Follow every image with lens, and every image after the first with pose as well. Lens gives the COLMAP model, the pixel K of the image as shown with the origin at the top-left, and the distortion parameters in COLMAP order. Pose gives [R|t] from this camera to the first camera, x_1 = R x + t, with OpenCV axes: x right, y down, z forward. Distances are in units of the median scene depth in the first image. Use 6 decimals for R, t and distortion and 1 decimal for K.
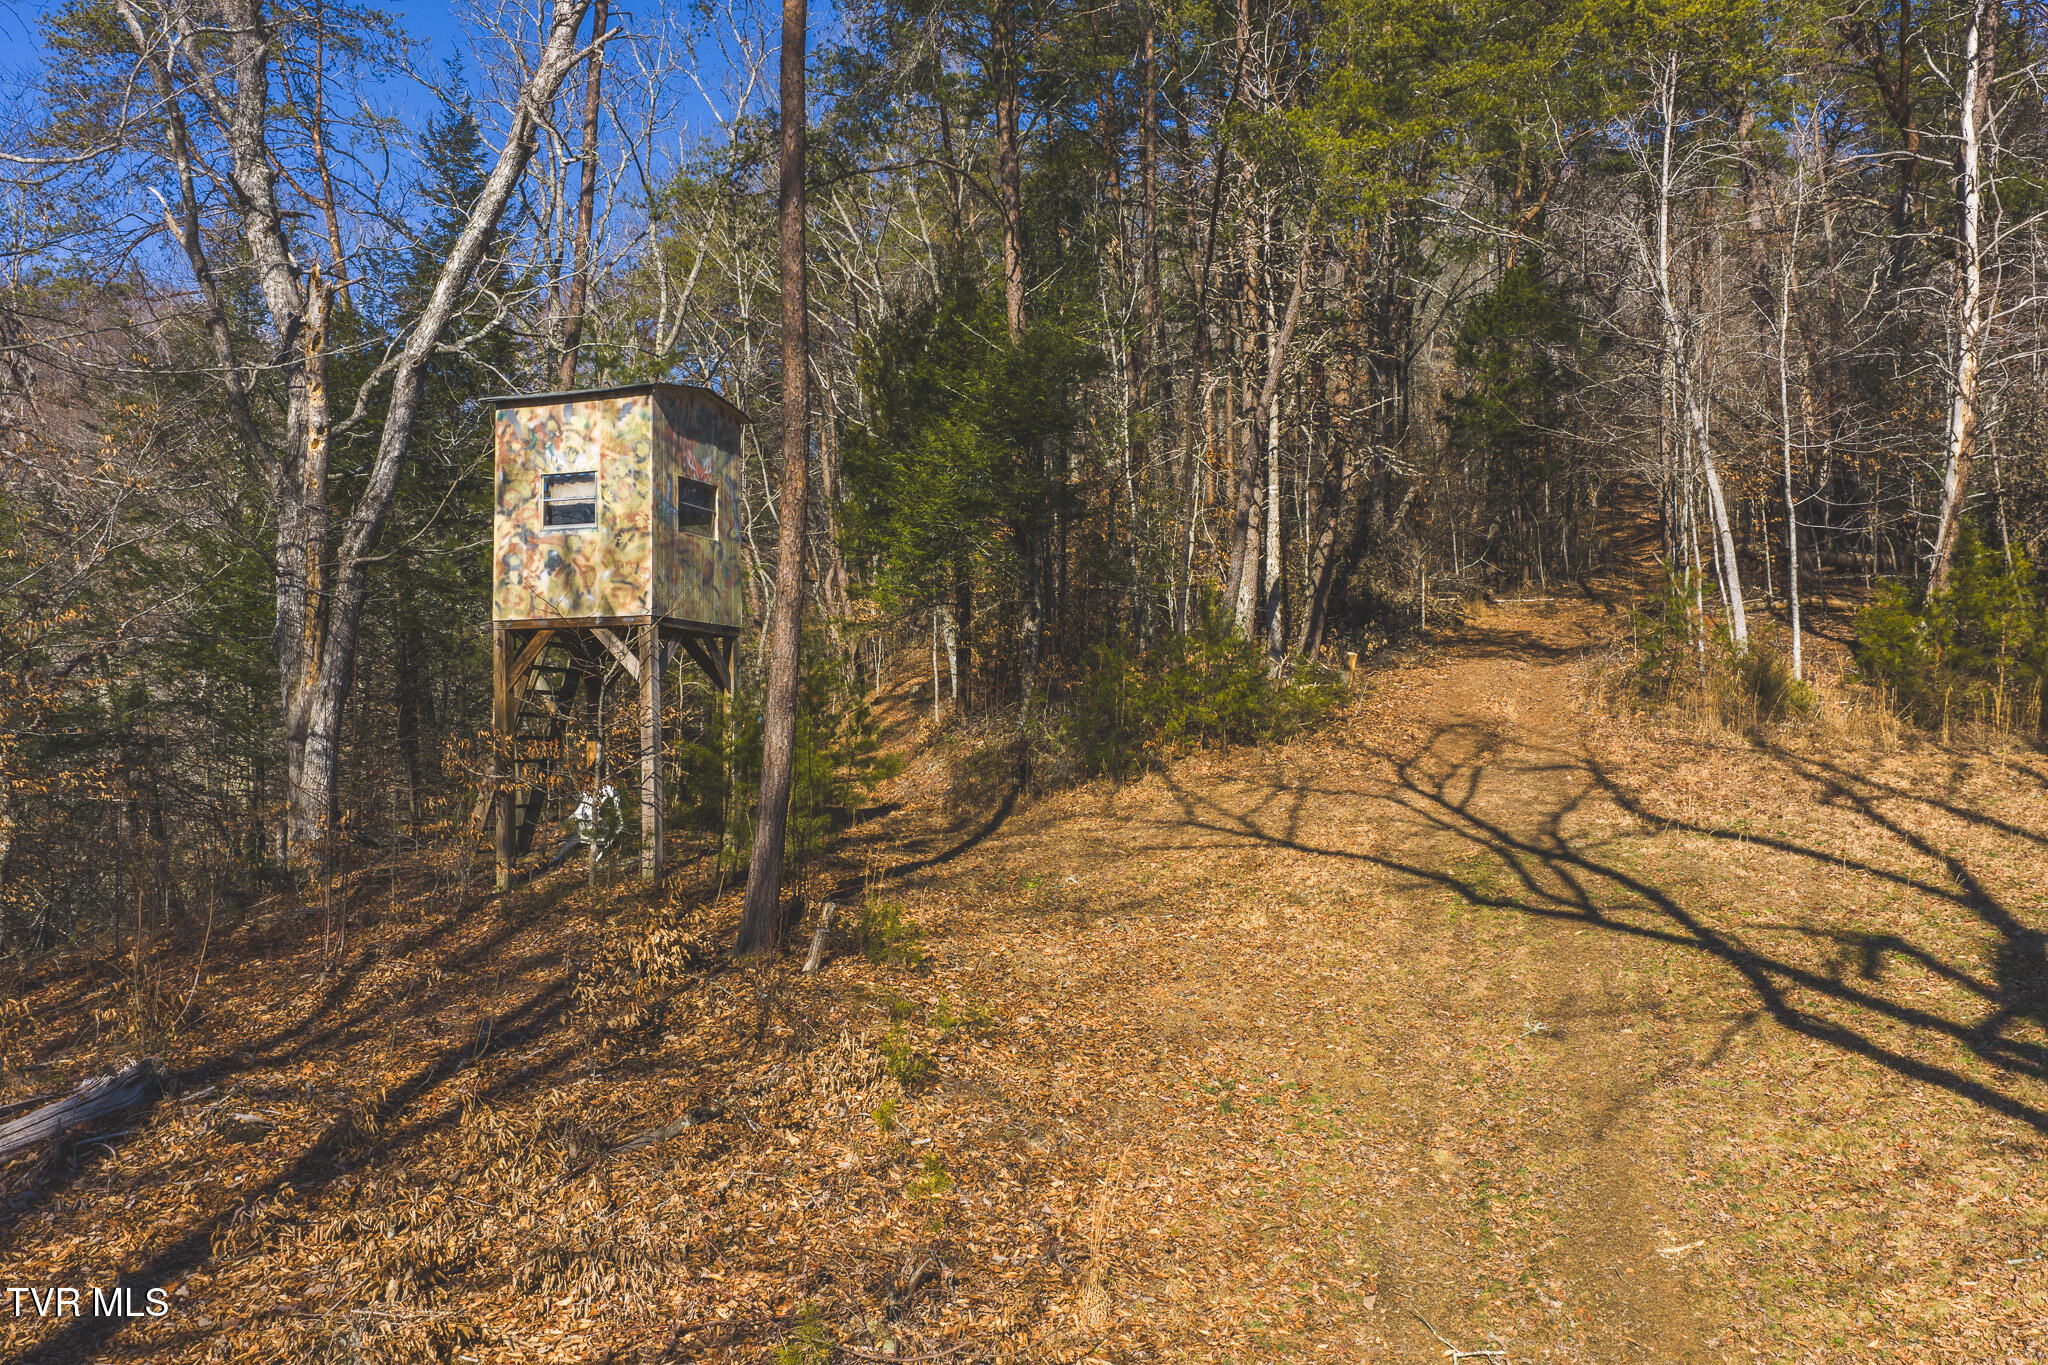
lens RADIAL K [[1682.0, 0, 1022.9], [0, 1682.0, 690.5], [0, 0, 1]] dist [0.003062, 0.014759]
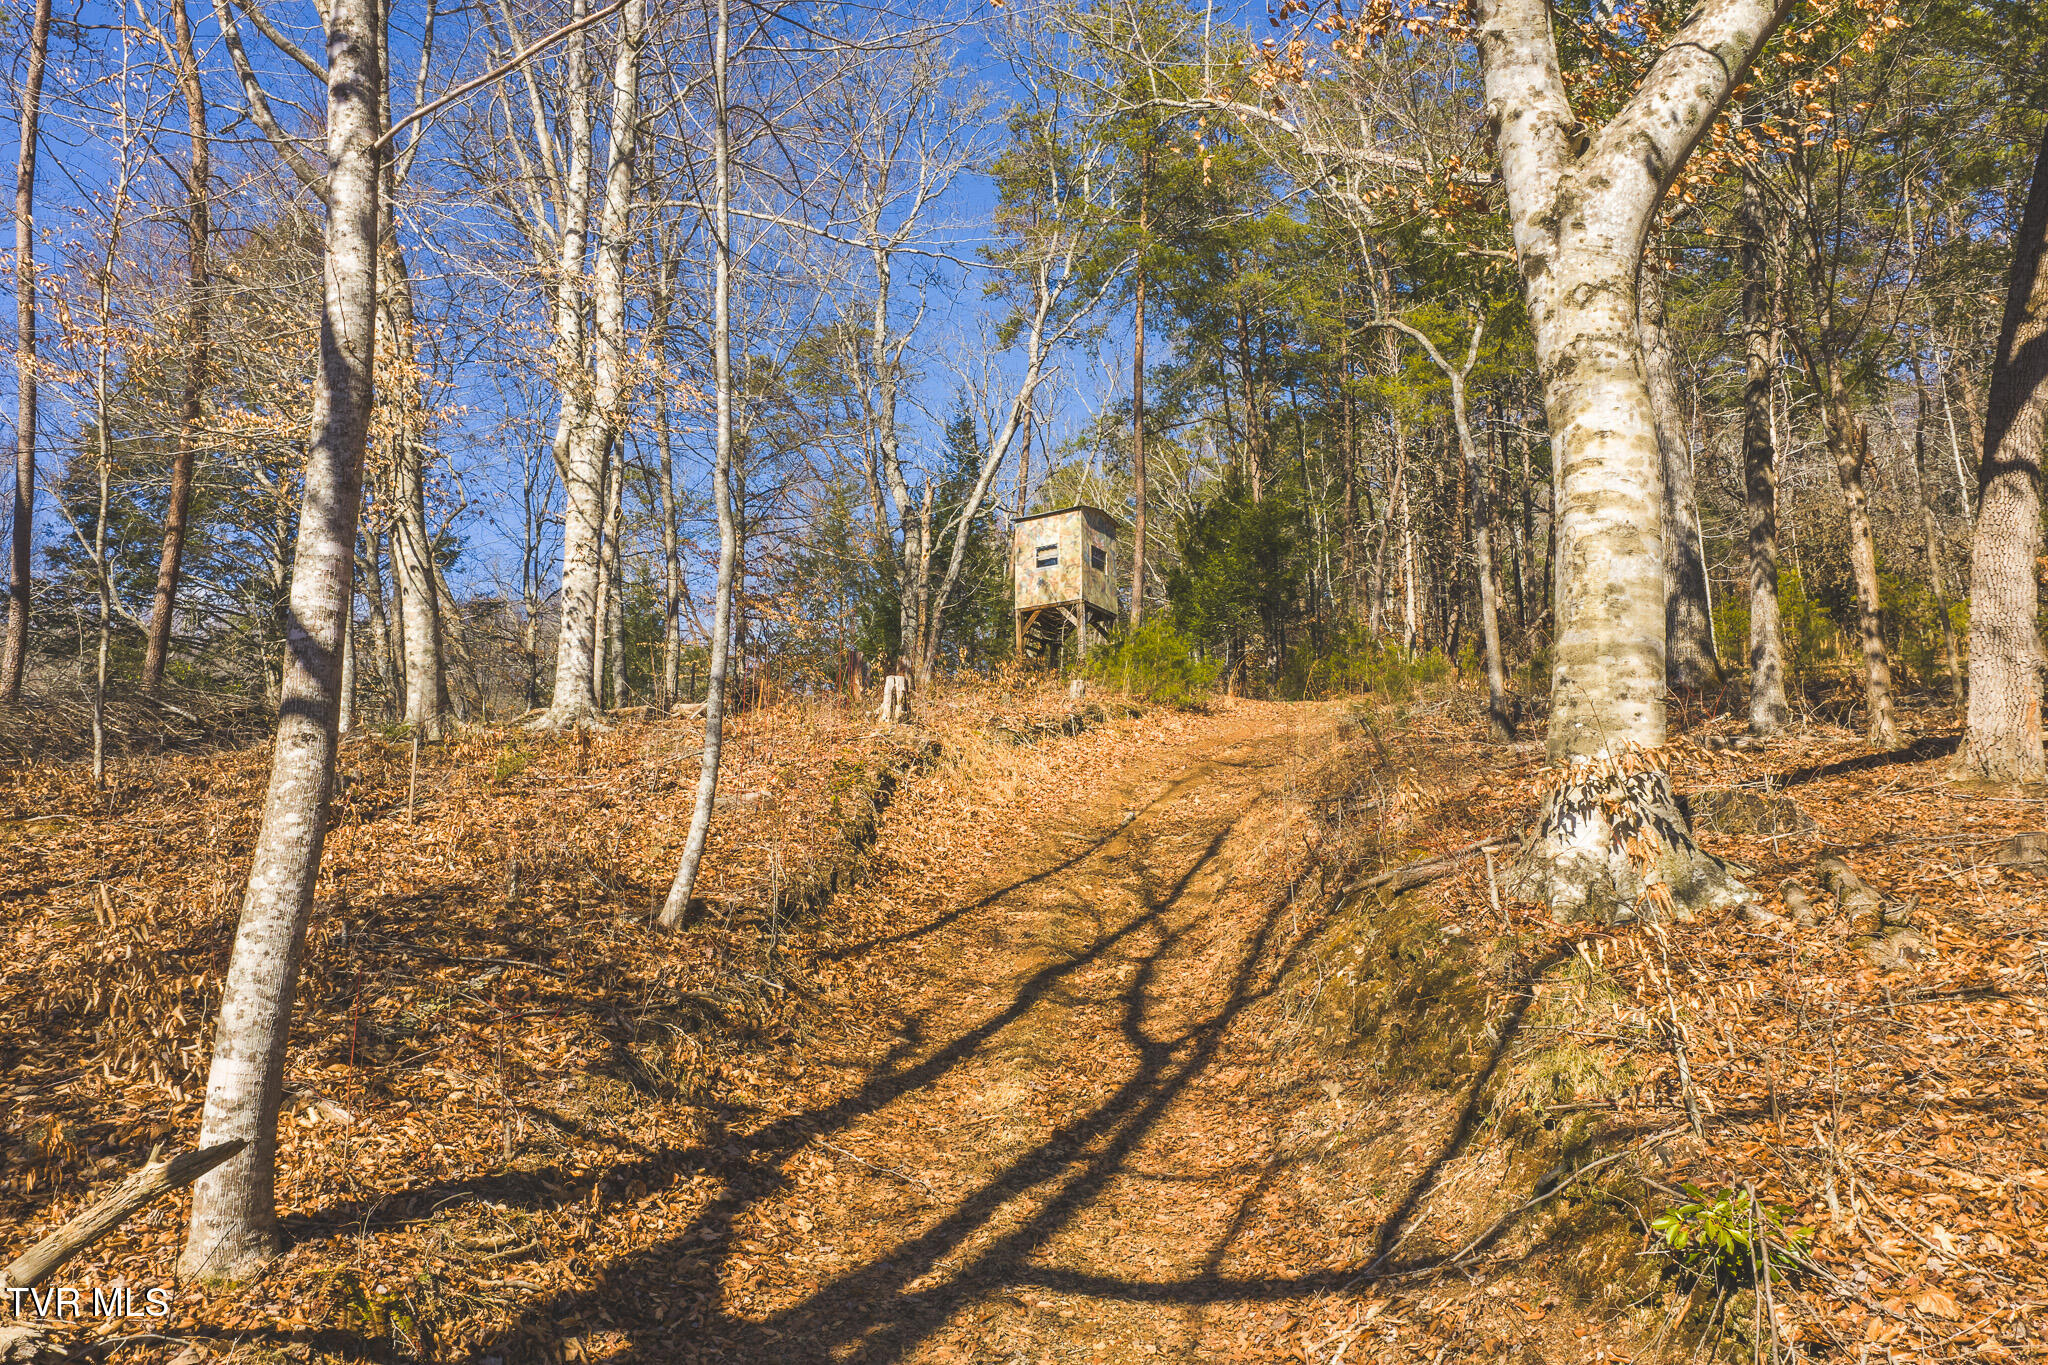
lens RADIAL K [[1682.0, 0, 1021.1], [0, 1682.0, 679.2], [0, 0, 1]] dist [0.003062, 0.014759]
pose [[0.977473, -0.038740, -0.207475, 0.176808], [0.002643, 0.985180, -0.171503, 0.447305], [0.211044, 0.167091, 0.963089, -1.226192]]
